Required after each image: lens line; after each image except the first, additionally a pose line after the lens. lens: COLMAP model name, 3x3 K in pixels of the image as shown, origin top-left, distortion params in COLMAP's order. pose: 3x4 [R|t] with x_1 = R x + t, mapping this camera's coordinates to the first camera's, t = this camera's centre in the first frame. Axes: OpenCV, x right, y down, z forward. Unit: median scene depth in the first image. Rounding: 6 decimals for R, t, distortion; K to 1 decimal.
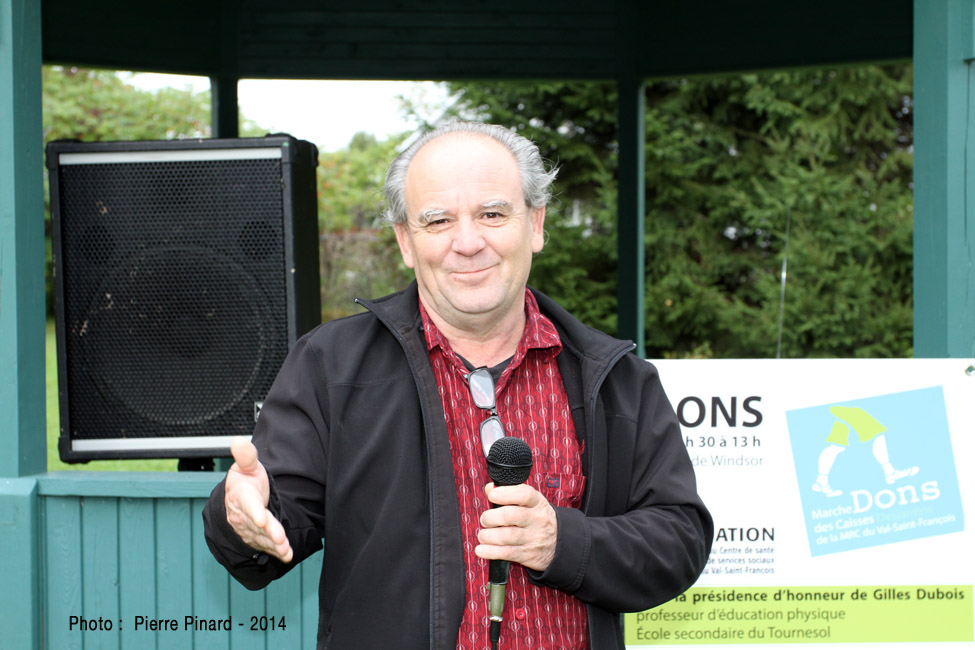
lens RADIAL K [[1748.7, 0, 487.5], [0, 1748.7, 325.0], [0, 0, 1]] dist [0.027068, 0.112820]
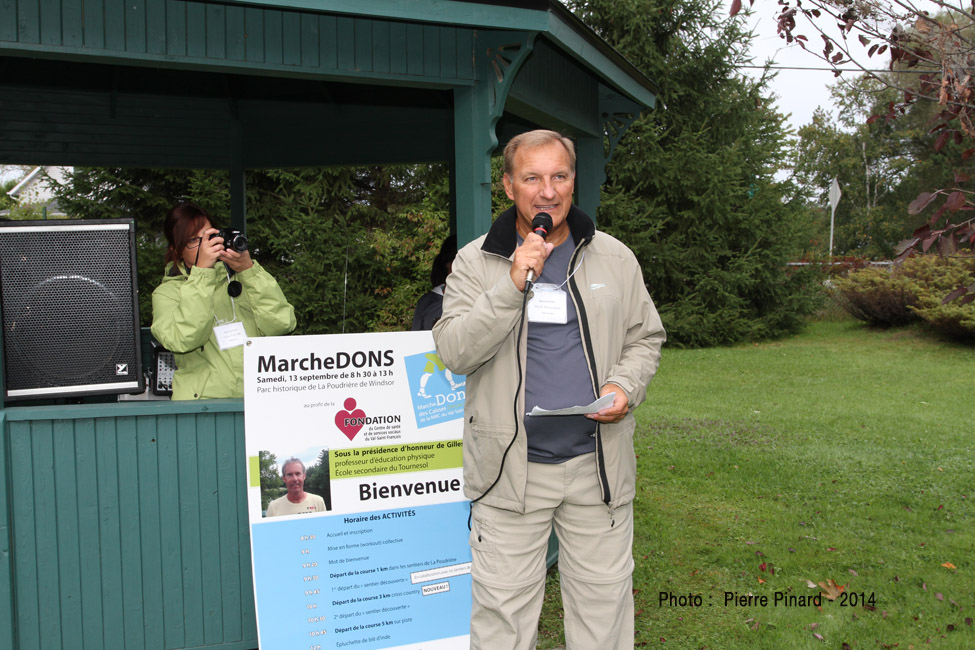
lens RADIAL K [[1124.8, 0, 487.5], [0, 1124.8, 325.0], [0, 0, 1]] dist [-0.020274, 0.020751]
pose [[0.929204, -0.030387, 0.368315, -0.055137], [0.023753, 0.999464, 0.022533, -0.003706], [-0.368802, -0.012190, 0.929428, -0.060202]]
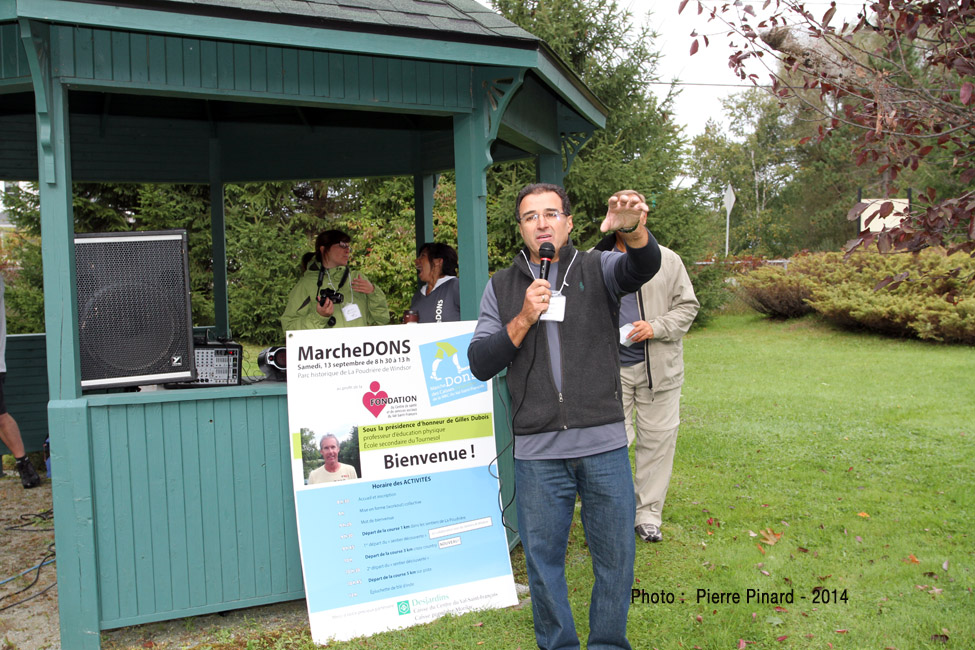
lens RADIAL K [[1081.9, 0, 487.5], [0, 1081.9, 325.0], [0, 0, 1]] dist [-0.017908, -0.016654]
pose [[0.892756, -0.047881, 0.447990, -0.101561], [0.041624, 0.998850, 0.023809, -0.002357], [-0.448614, -0.002609, 0.893722, -0.086941]]
